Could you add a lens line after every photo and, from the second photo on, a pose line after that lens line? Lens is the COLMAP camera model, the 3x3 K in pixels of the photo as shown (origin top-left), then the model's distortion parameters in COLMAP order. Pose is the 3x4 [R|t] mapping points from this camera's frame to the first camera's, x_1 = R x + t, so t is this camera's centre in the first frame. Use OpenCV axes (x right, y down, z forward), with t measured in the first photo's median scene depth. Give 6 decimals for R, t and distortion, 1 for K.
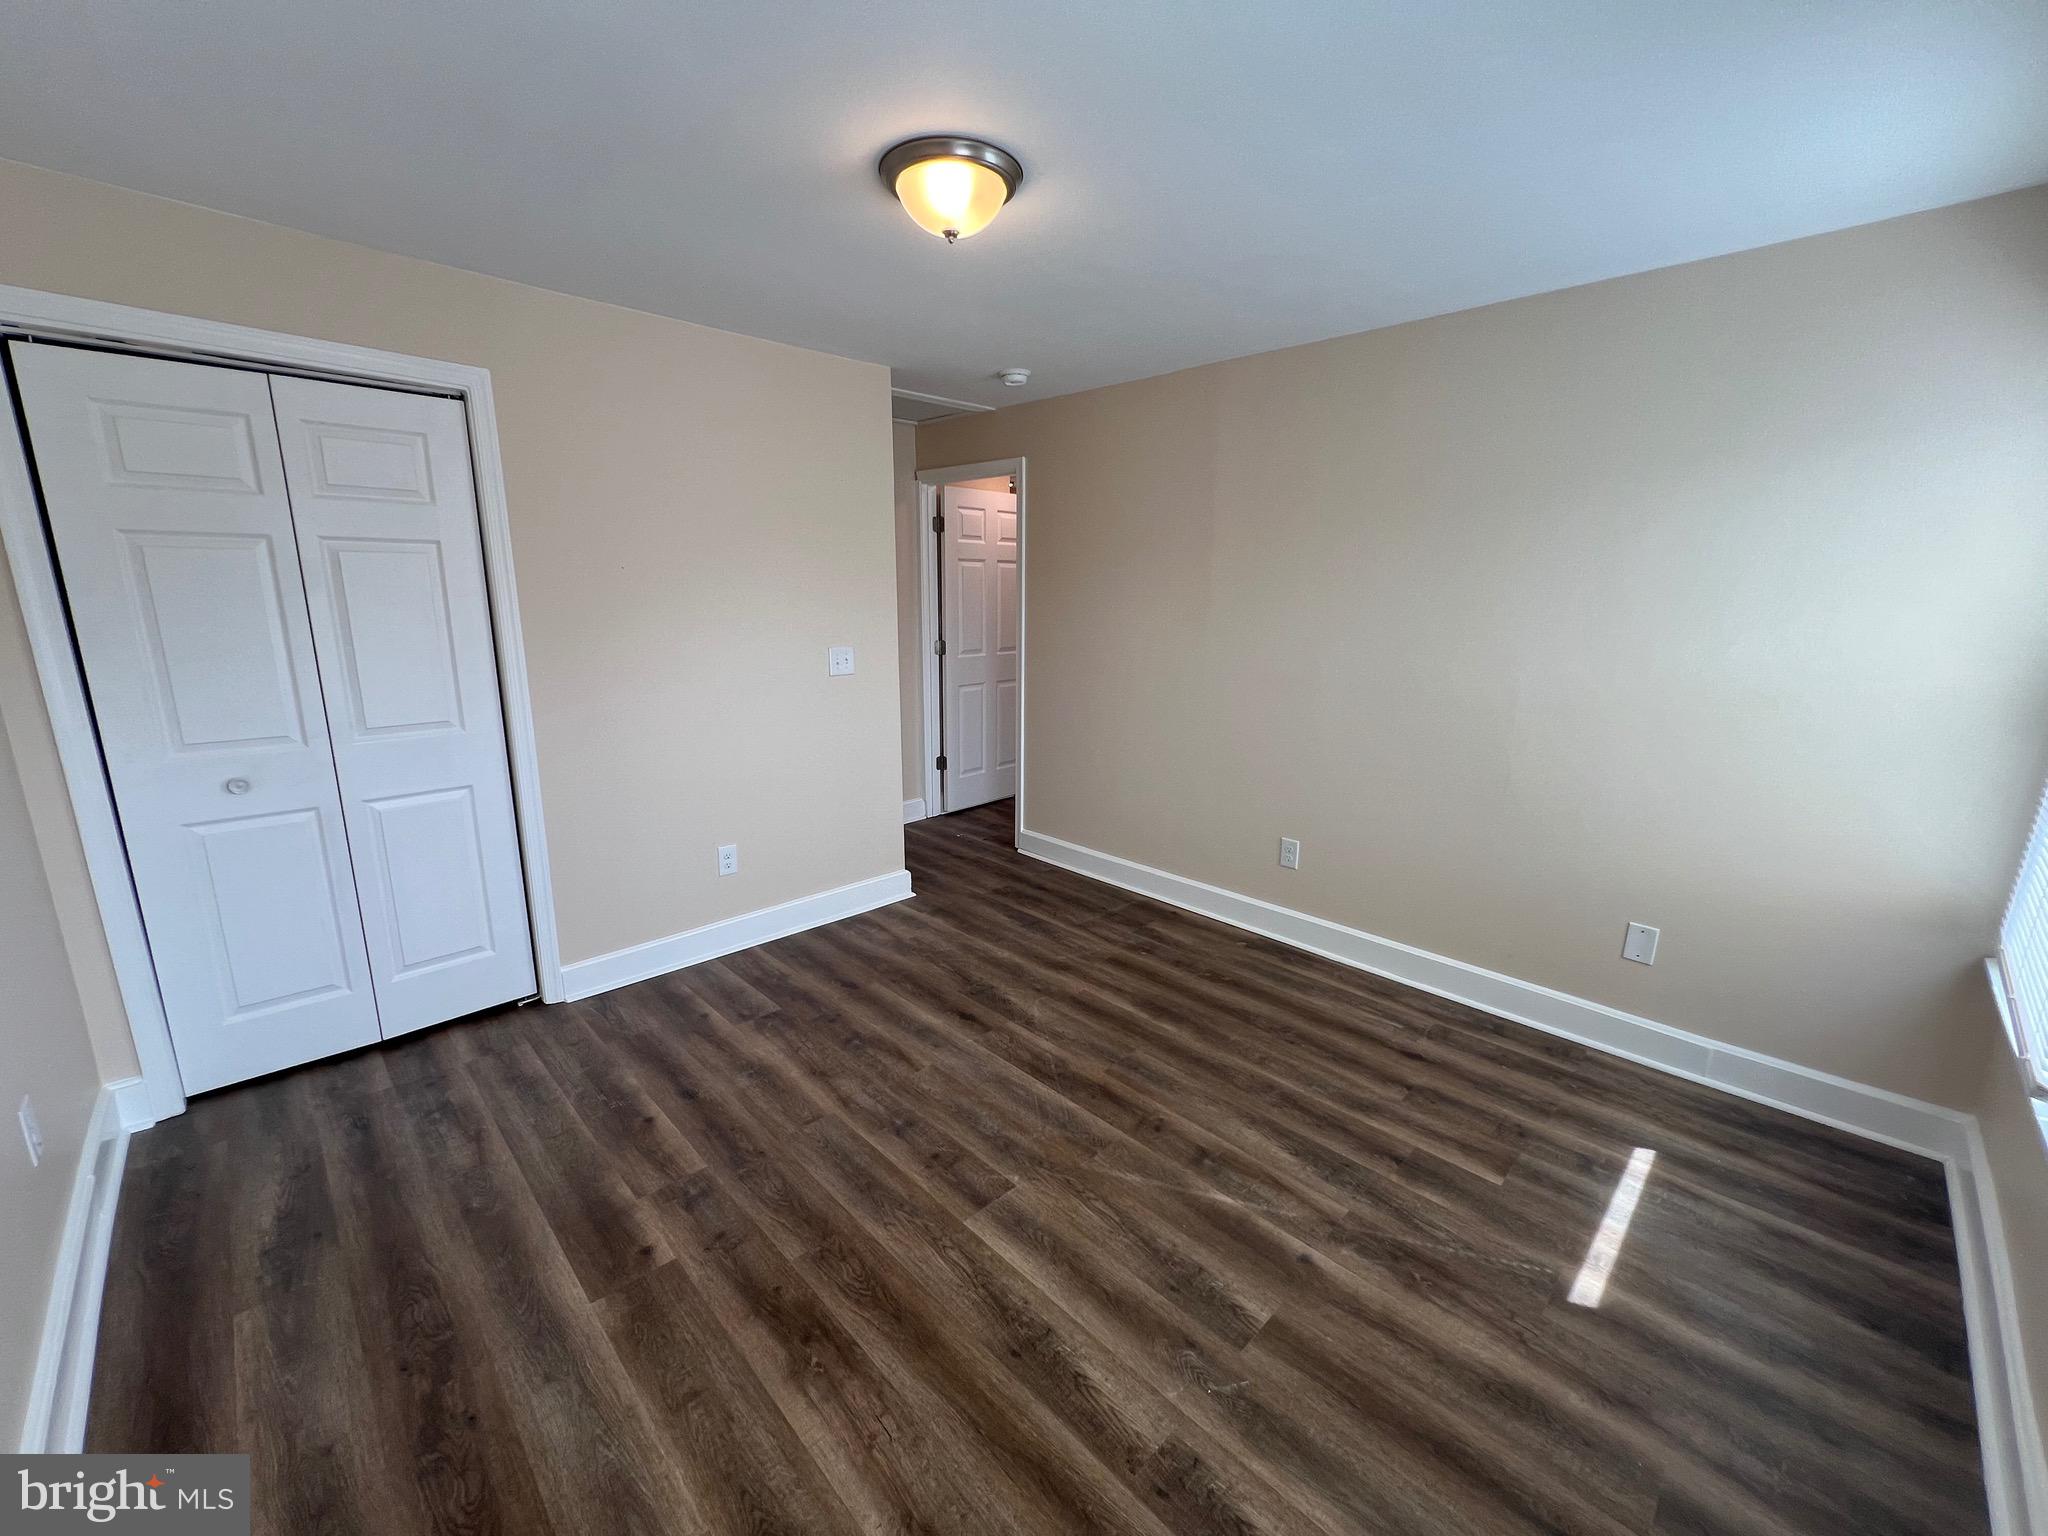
lens RADIAL K [[818.0, 0, 1018.8], [0, 818.0, 764.2], [0, 0, 1]] dist [-0.000502, -0.000052]
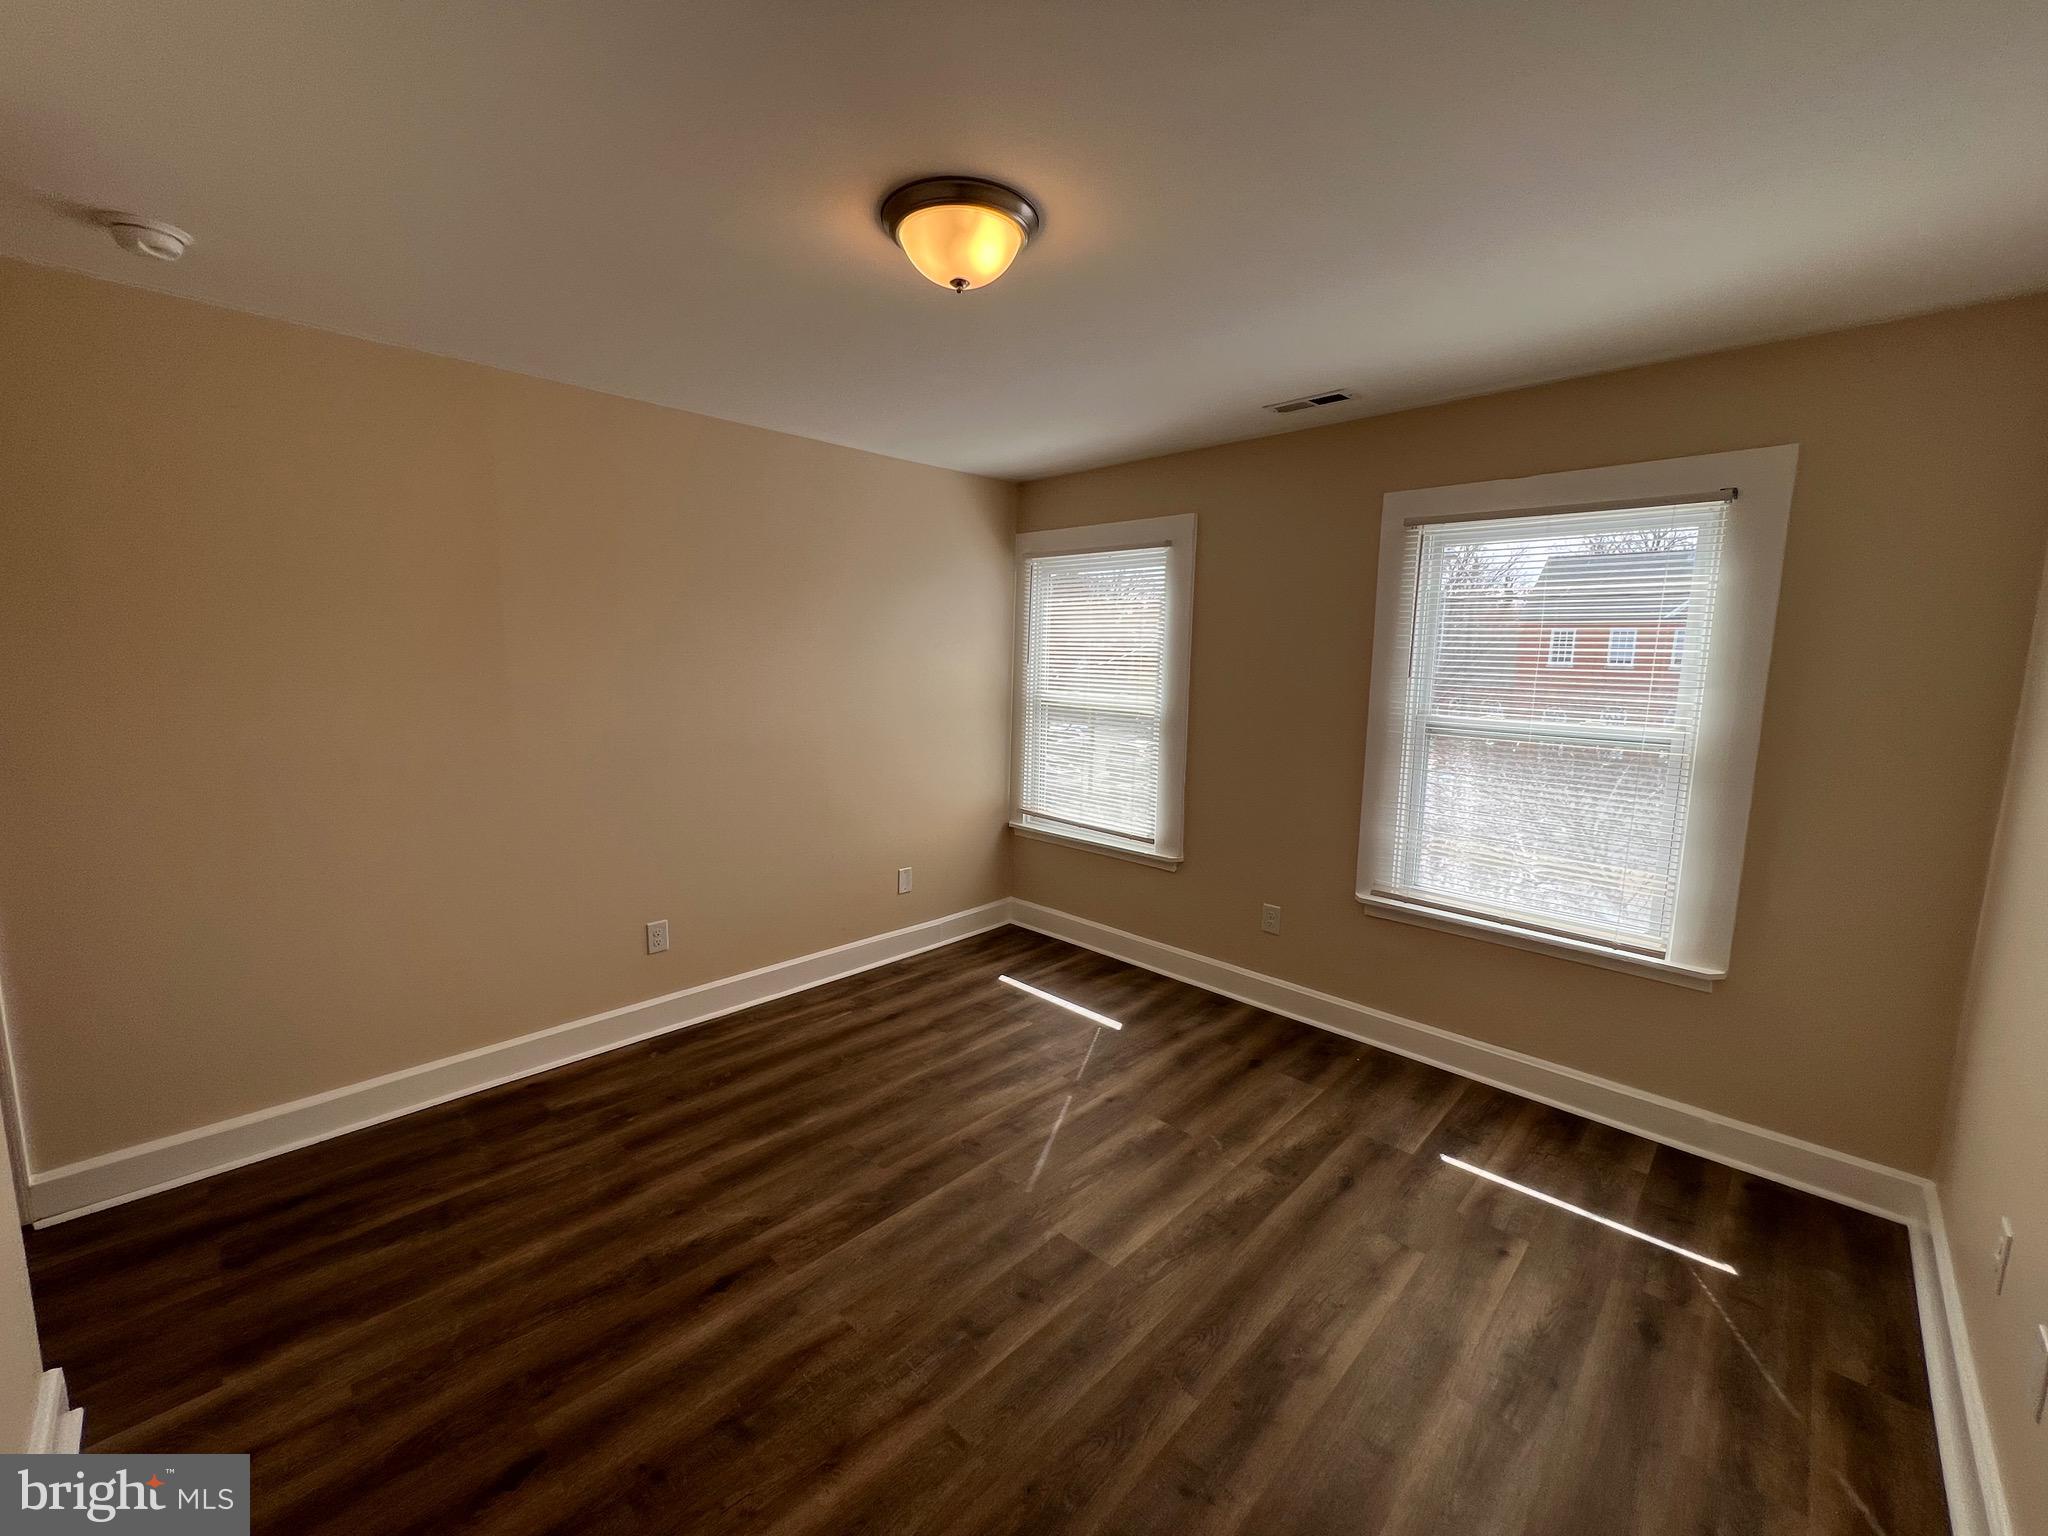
lens RADIAL K [[823.6, 0, 1018.5], [0, 823.6, 765.3], [0, 0, 1]] dist [-0.002287, 0.000675]
pose [[-0.028461, -0.144312, 0.989123, -0.803560], [0.195011, 0.969709, 0.147091, -0.191055], [-0.980388, 0.197077, 0.000544, 0.787298]]
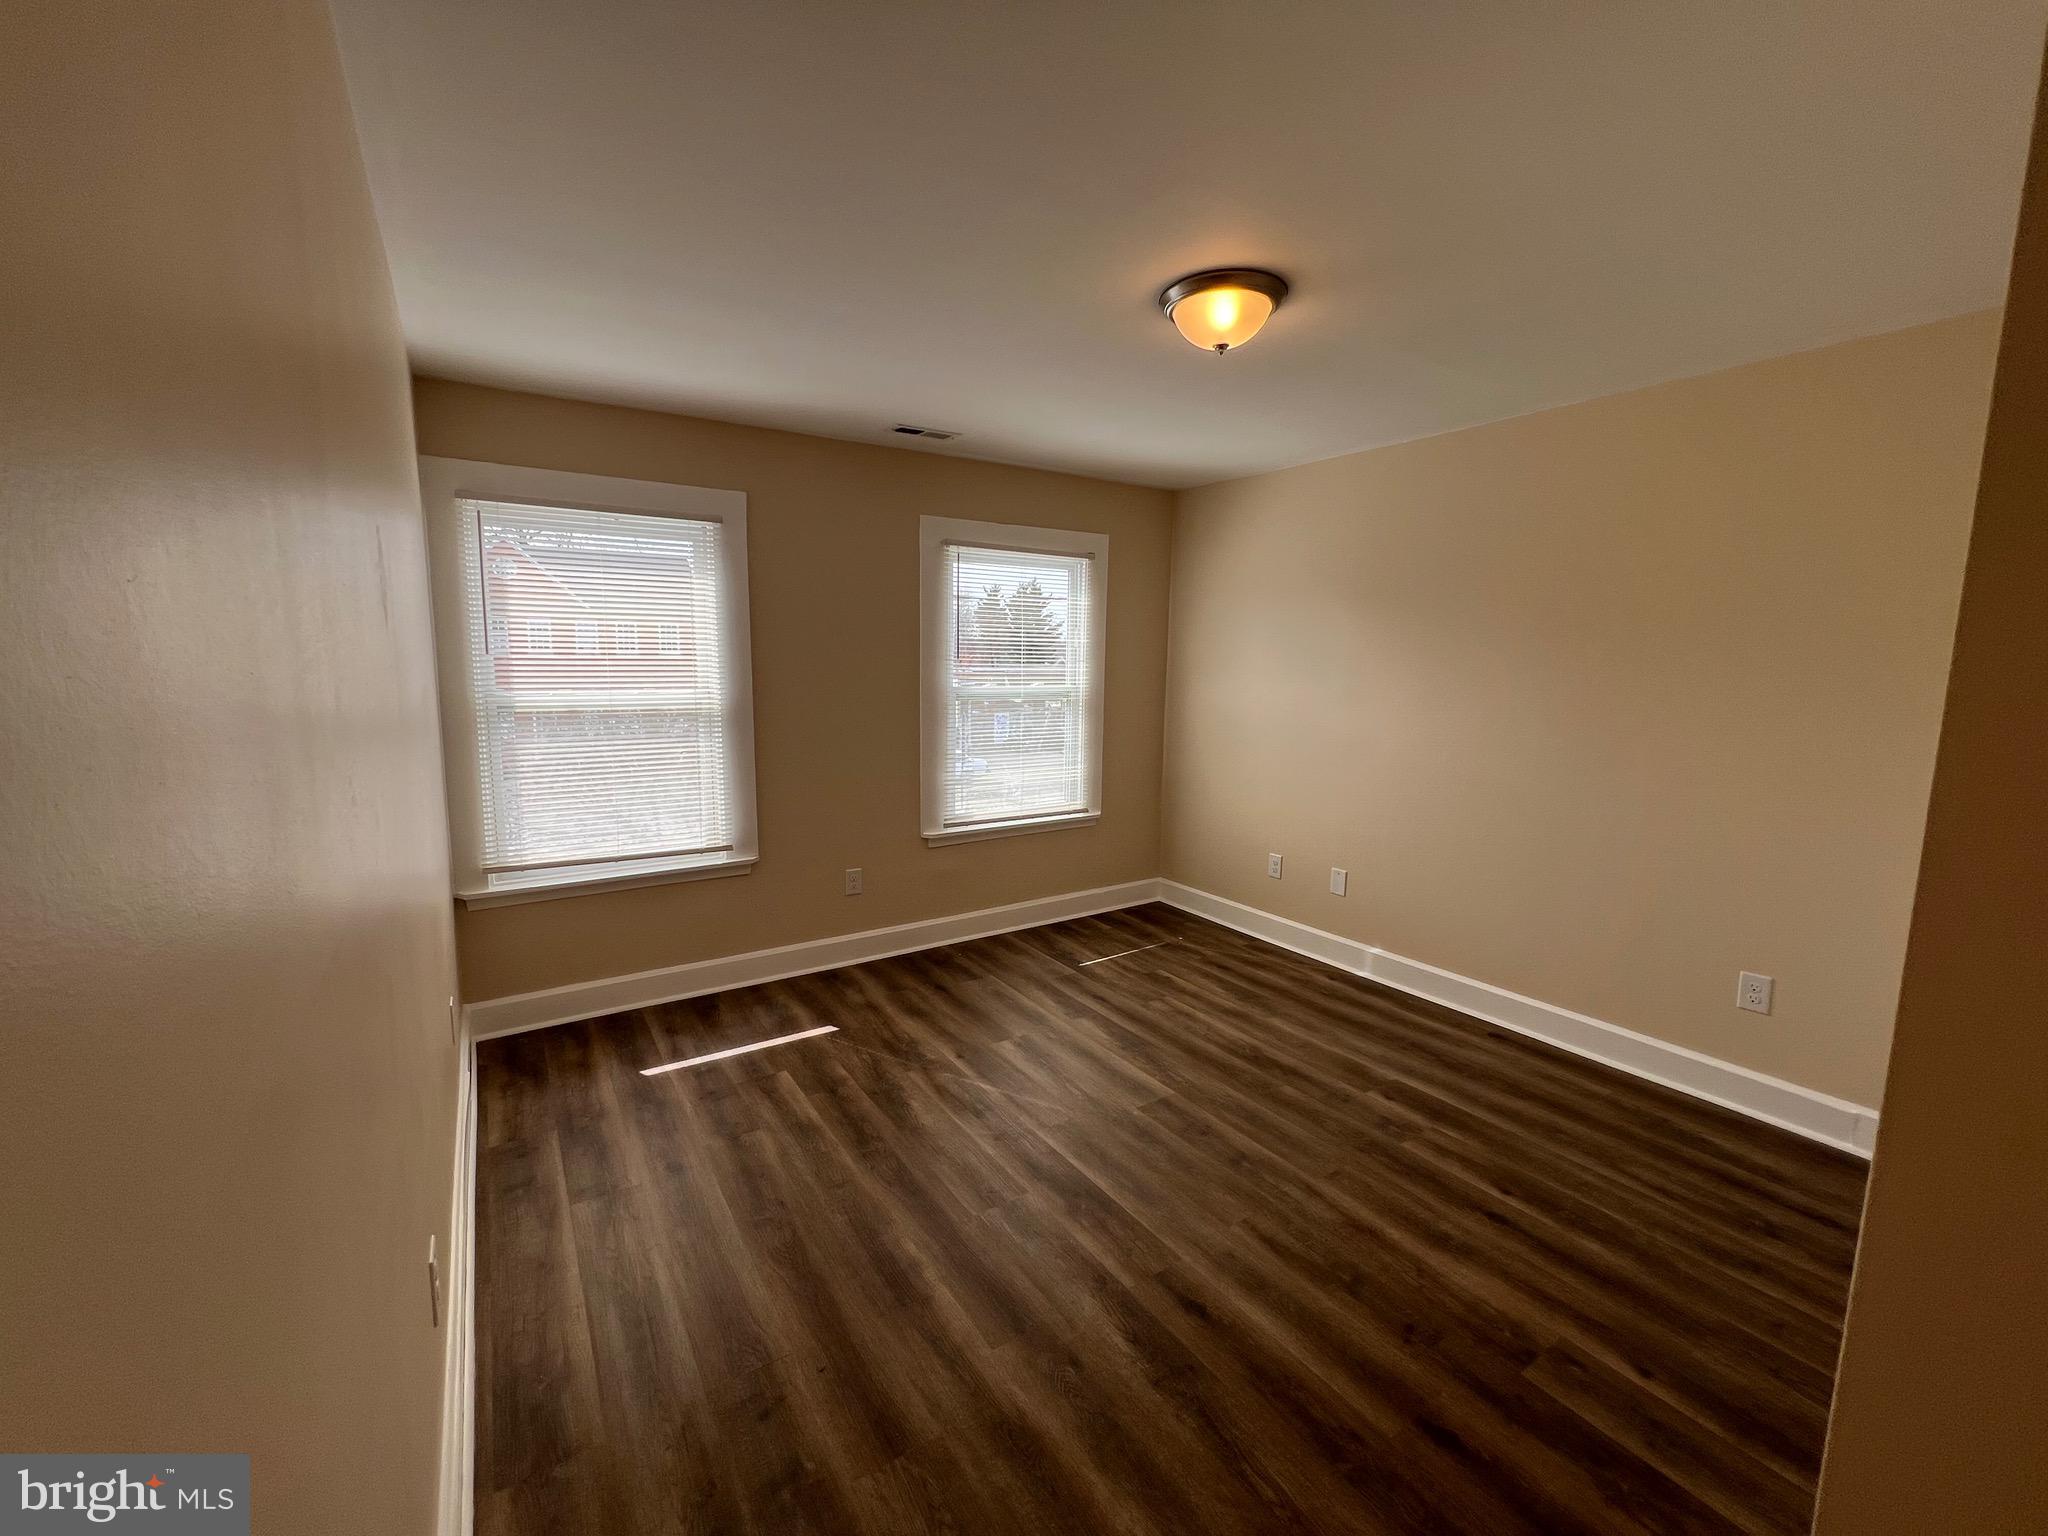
lens RADIAL K [[823.6, 0, 1018.5], [0, 823.6, 765.3], [0, 0, 1]] dist [-0.002287, 0.000675]
pose [[-0.981448, -0.042778, 0.186897, -0.034689], [0.023594, 0.940437, 0.339148, -0.376474], [-0.190272, 0.337266, -0.921981, 1.736708]]
